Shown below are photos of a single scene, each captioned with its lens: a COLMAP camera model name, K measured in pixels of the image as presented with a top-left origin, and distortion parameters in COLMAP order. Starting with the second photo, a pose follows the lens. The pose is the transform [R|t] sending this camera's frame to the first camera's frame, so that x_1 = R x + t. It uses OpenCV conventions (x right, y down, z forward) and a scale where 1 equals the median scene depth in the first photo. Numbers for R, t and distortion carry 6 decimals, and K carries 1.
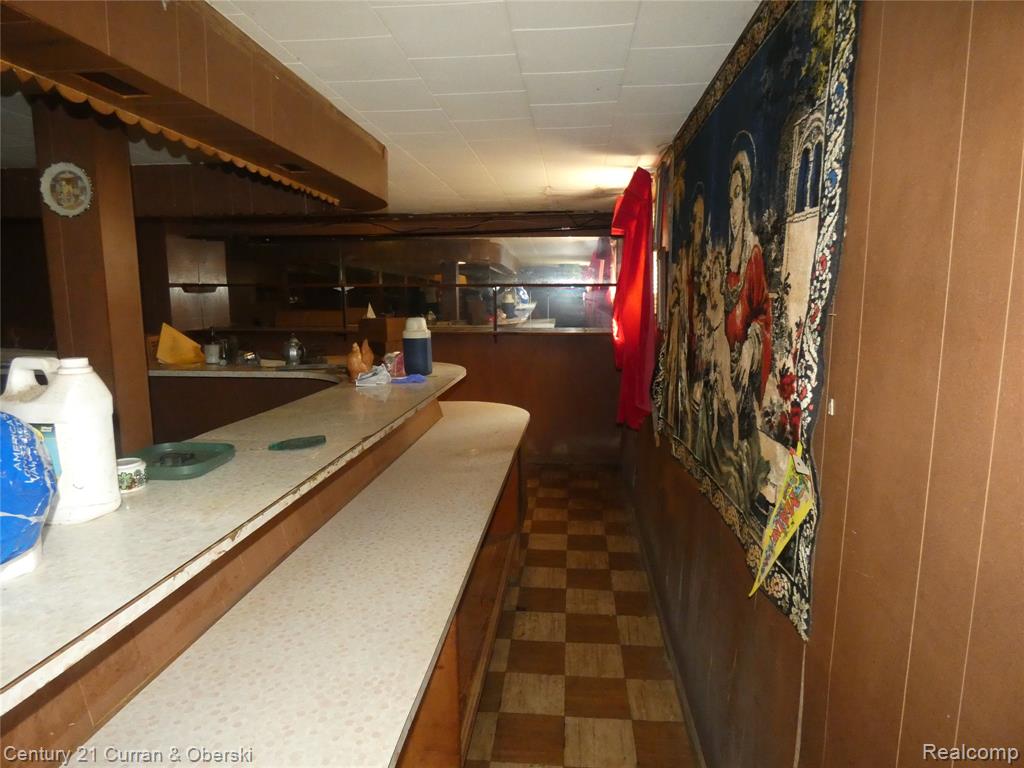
lens RADIAL K [[608.9, 0, 511.5], [0, 608.9, 381.5], [0, 0, 1]] dist [0.014488, -0.015294]
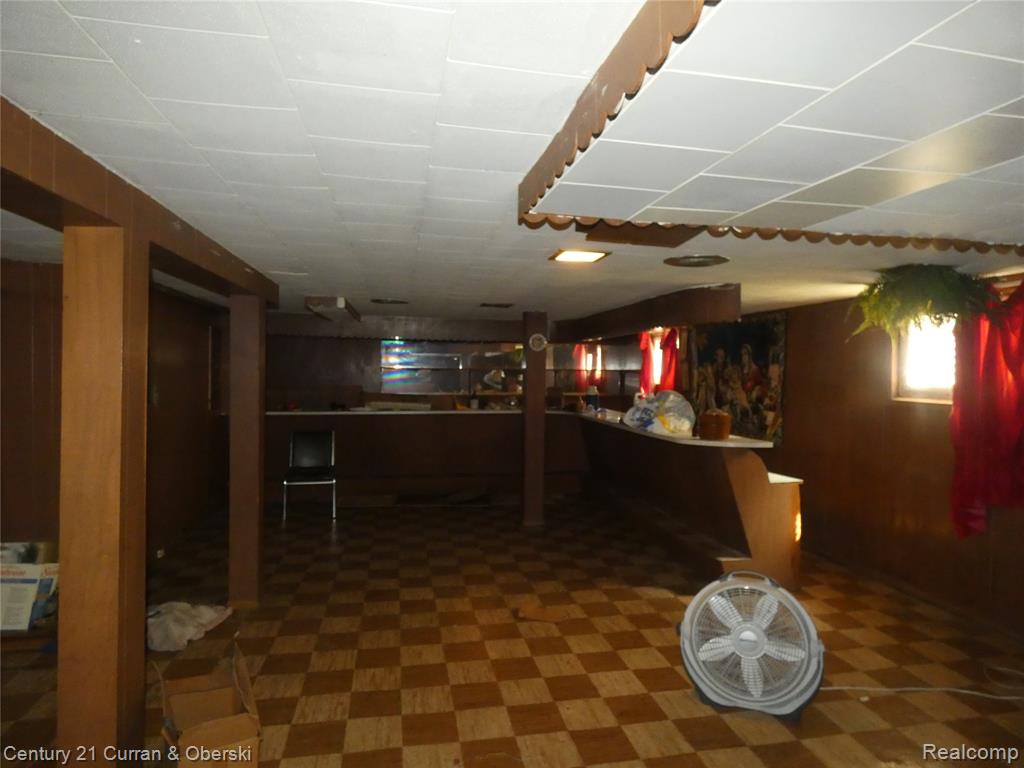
lens RADIAL K [[608.9, 0, 506.4], [0, 608.9, 384.7], [0, 0, 1]] dist [0.014488, -0.015294]
pose [[0.958235, 0.000778, 0.285980, -2.673097], [0.030968, 0.993834, -0.106470, 0.312534], [-0.284299, 0.110879, 0.952302, -2.743223]]
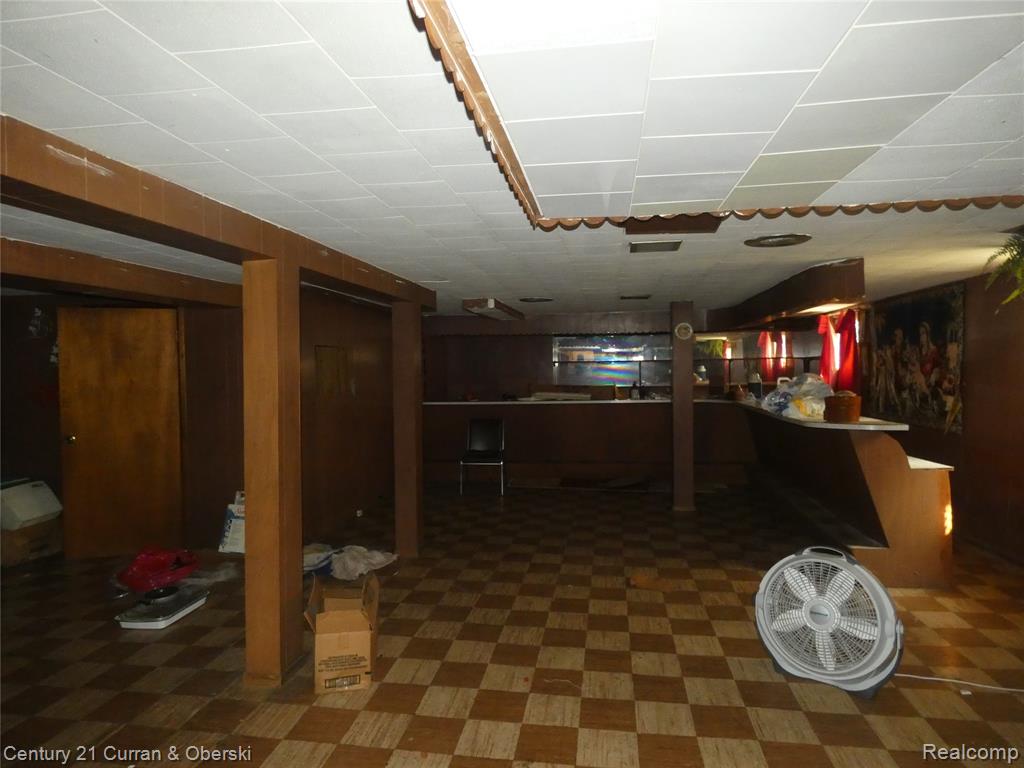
lens RADIAL K [[608.9, 0, 511.5], [0, 608.9, 382.9], [0, 0, 1]] dist [0.014488, -0.015294]
pose [[0.998464, -0.016190, -0.052995, -2.198914], [0.010126, 0.993571, -0.112754, 0.426836], [0.054480, 0.112044, 0.992209, -3.139770]]
